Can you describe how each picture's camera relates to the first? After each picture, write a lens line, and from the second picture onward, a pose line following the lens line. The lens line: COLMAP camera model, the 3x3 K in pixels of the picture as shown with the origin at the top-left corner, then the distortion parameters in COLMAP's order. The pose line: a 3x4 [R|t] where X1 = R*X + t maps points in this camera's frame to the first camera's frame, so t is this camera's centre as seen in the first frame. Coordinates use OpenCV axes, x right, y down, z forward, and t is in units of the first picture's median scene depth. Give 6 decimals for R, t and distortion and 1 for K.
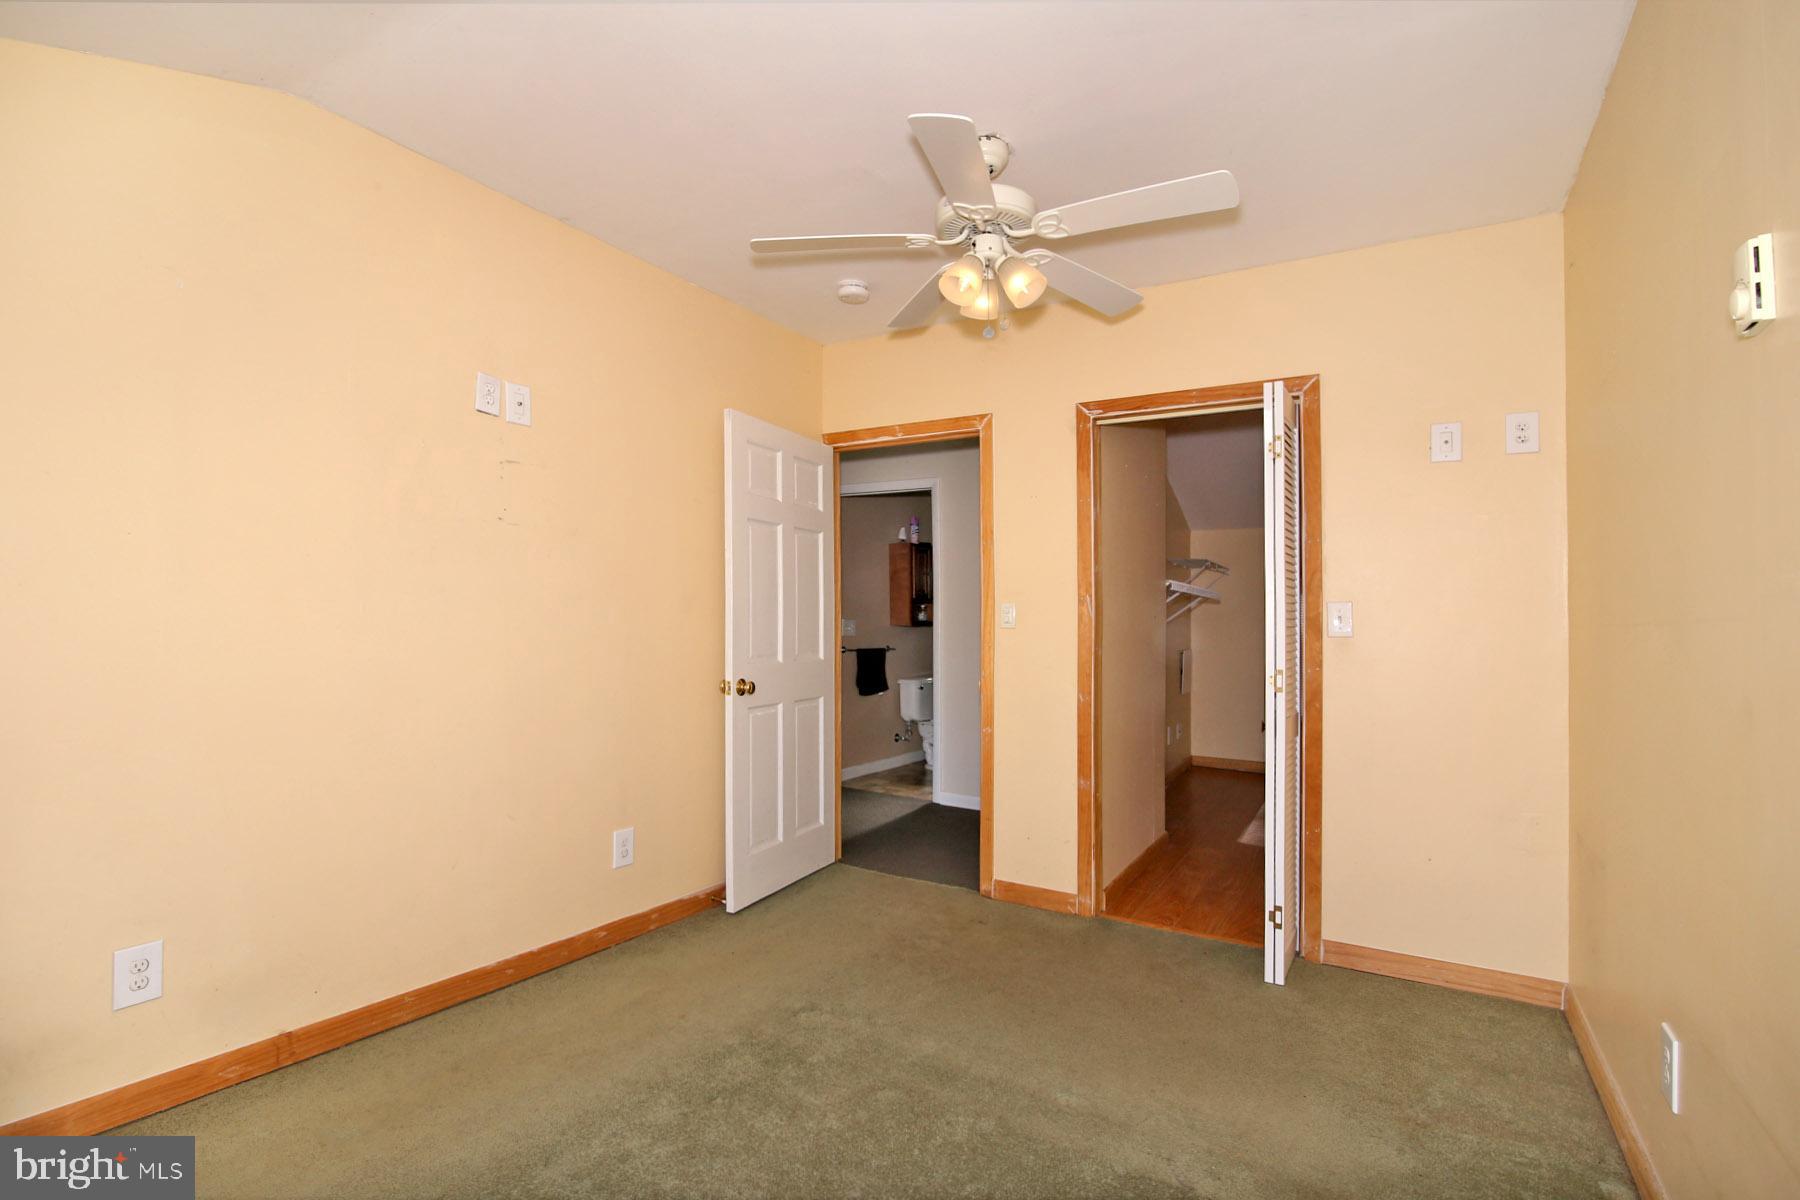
lens RADIAL K [[935.7, 0, 900.0], [0, 935.7, 600.0], [0, 0, 1]] dist [-0.003587, -0.001081]
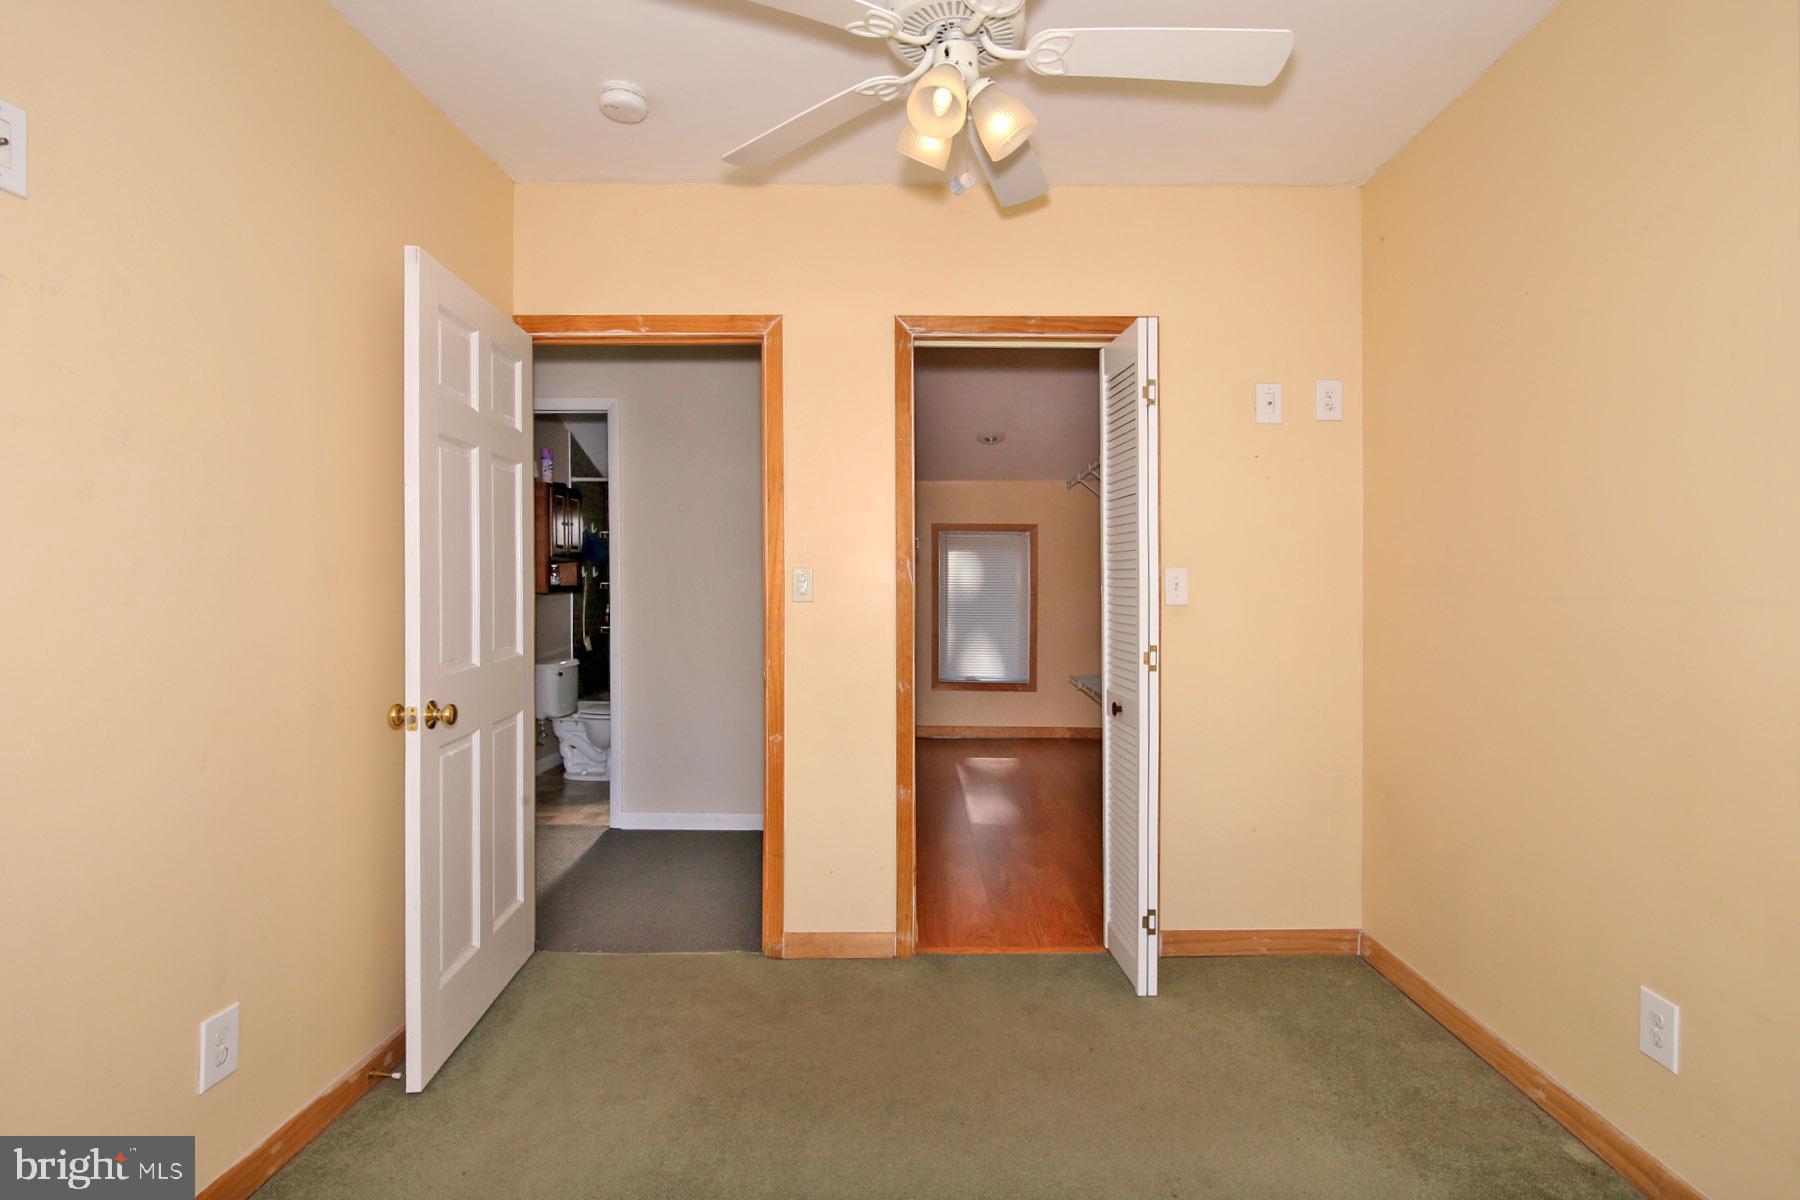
lens RADIAL K [[933.8, 0, 900.6], [0, 933.8, 565.5], [0, 0, 1]] dist [0.001399, 0.001504]
pose [[0.842999, -0.008513, 0.537848, -0.235114], [-0.002417, 0.999805, 0.019613, -0.015006], [-0.537910, -0.017833, 0.842814, 0.329614]]
